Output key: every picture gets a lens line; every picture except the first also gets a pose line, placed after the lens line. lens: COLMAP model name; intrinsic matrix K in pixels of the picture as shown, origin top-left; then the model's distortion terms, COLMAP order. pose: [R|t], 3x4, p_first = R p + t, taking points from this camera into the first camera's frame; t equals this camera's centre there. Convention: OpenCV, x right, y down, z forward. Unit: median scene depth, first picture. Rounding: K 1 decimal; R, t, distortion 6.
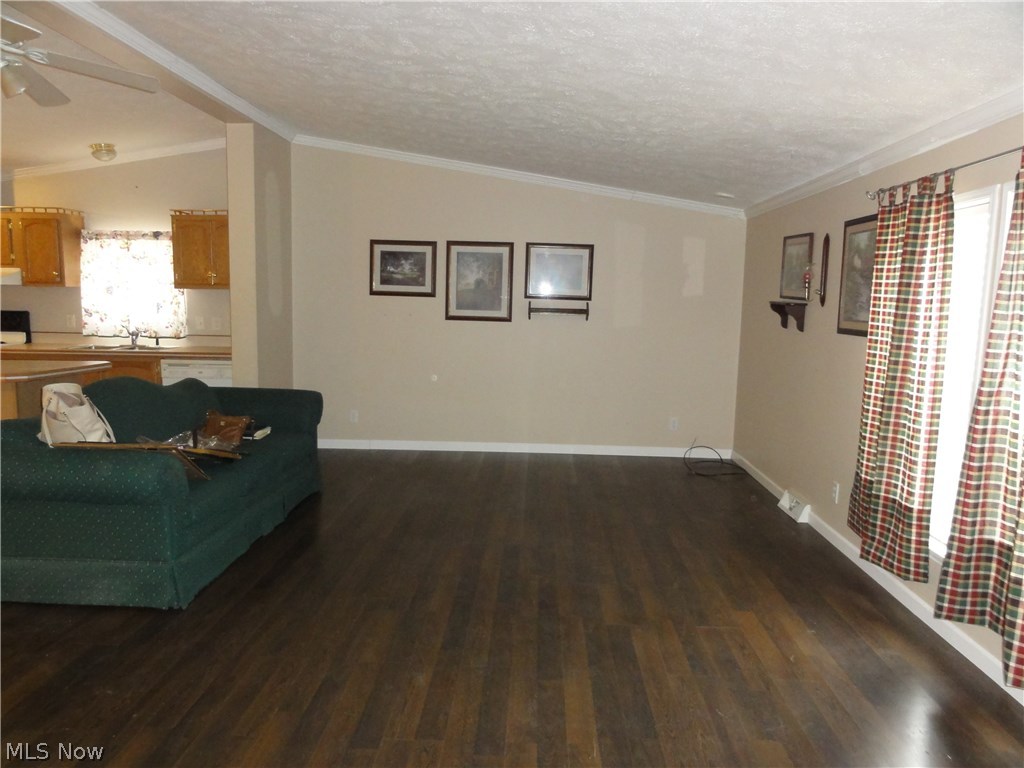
lens RADIAL K [[706.8, 0, 512.0], [0, 706.8, 384.0], [0, 0, 1]] dist [0.000830, -0.000919]
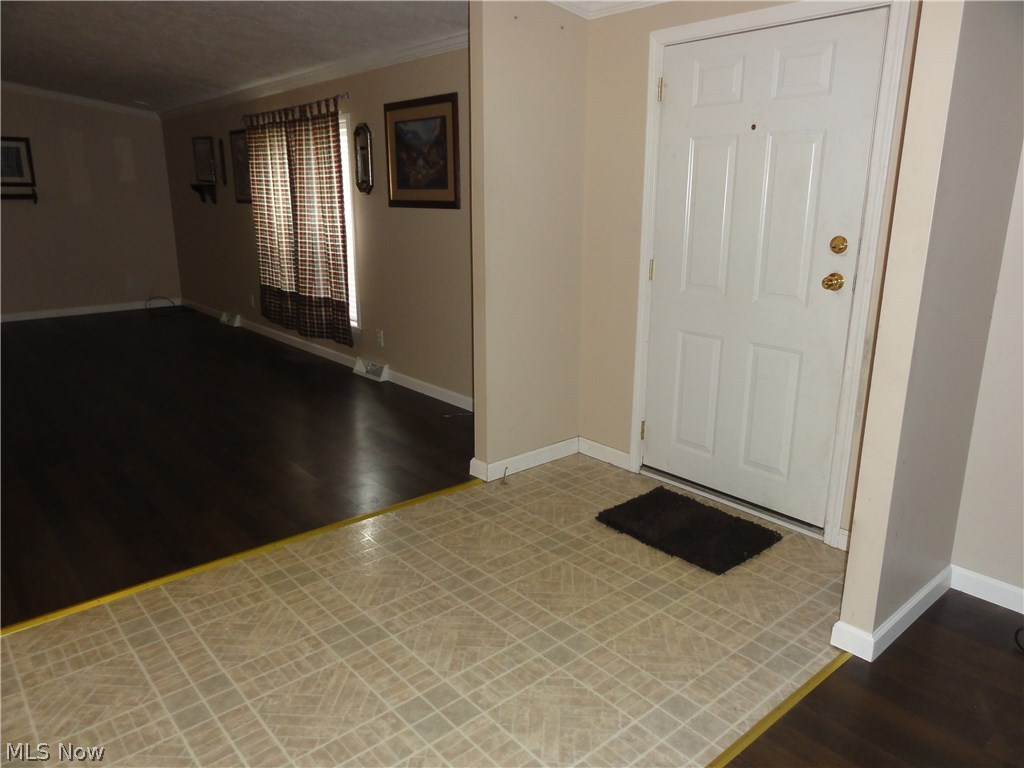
lens RADIAL K [[727.9, 0, 512.0], [0, 727.9, 384.0], [0, 0, 1]] dist [-0.002292, 0.000654]
pose [[0.725817, -0.198322, 0.658679, -0.238159], [0.099992, 0.977786, 0.184218, 0.081686], [-0.680582, -0.067846, 0.729524, -0.610329]]
